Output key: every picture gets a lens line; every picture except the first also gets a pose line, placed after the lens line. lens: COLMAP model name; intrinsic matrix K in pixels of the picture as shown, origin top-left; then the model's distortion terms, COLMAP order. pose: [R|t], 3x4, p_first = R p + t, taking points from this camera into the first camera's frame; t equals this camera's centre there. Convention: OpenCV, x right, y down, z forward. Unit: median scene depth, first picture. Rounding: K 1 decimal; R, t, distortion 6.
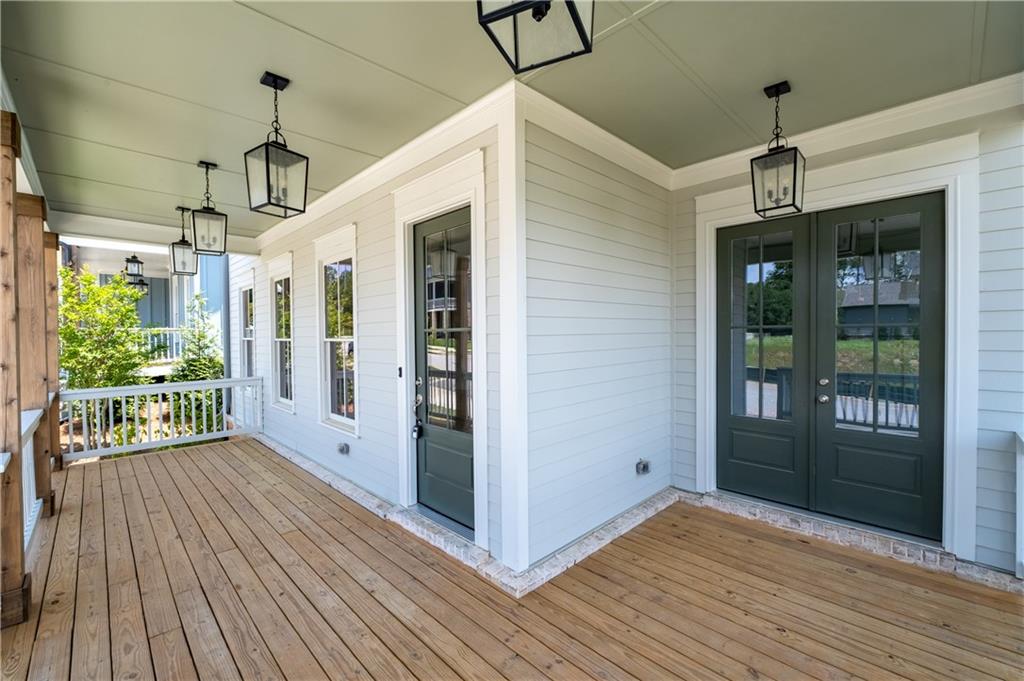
lens RADIAL K [[430.9, 0, 504.9], [0, 430.9, 334.6], [0, 0, 1]] dist [-0.002073, 0.000032]
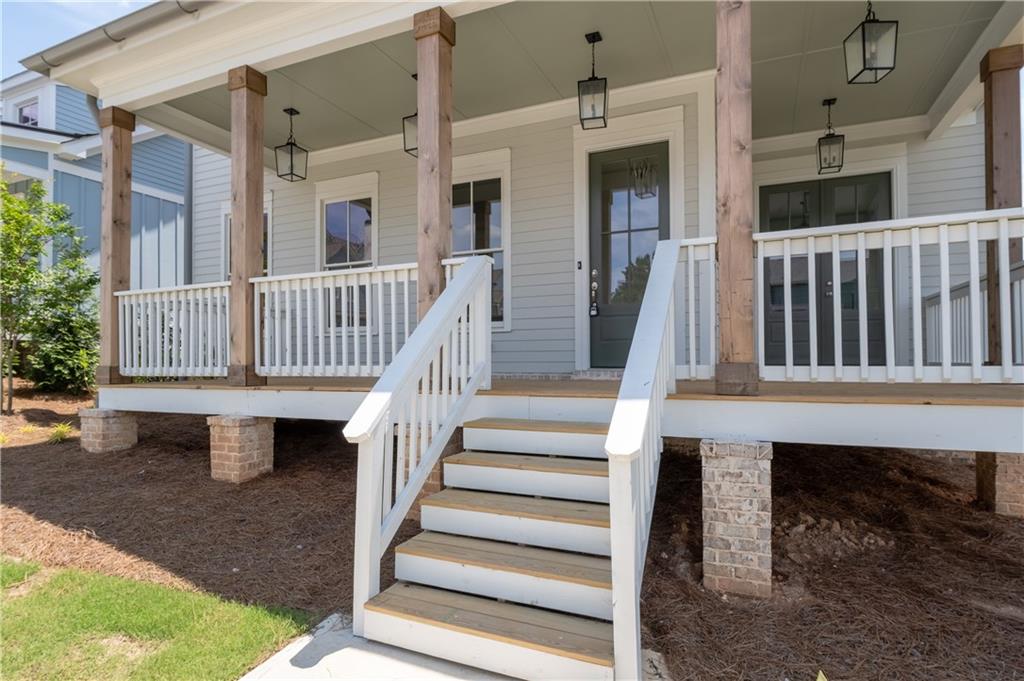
lens RADIAL K [[561.9, 0, 506.0], [0, 561.9, 338.9], [0, 0, 1]] dist [-0.002691, -0.000981]
pose [[0.932530, 0.021637, 0.360444, -1.415301], [-0.007148, 0.999114, -0.041483, 0.510490], [-0.361022, 0.036108, 0.931858, -0.636974]]
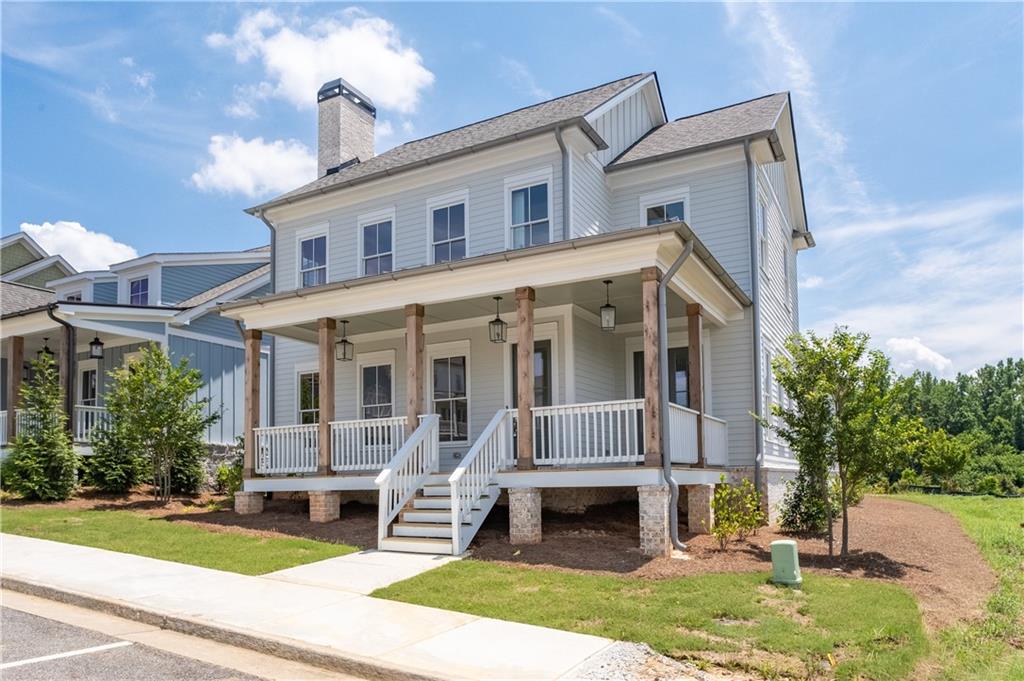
lens RADIAL K [[693.7, 0, 525.8], [0, 693.7, 426.3], [0, 0, 1]] dist [0.010613, 0.002028]
pose [[0.954488, 0.022061, 0.297434, -1.656984], [0.002627, 0.996600, -0.082349, 0.649166], [-0.298239, 0.079382, 0.951185, -3.352393]]
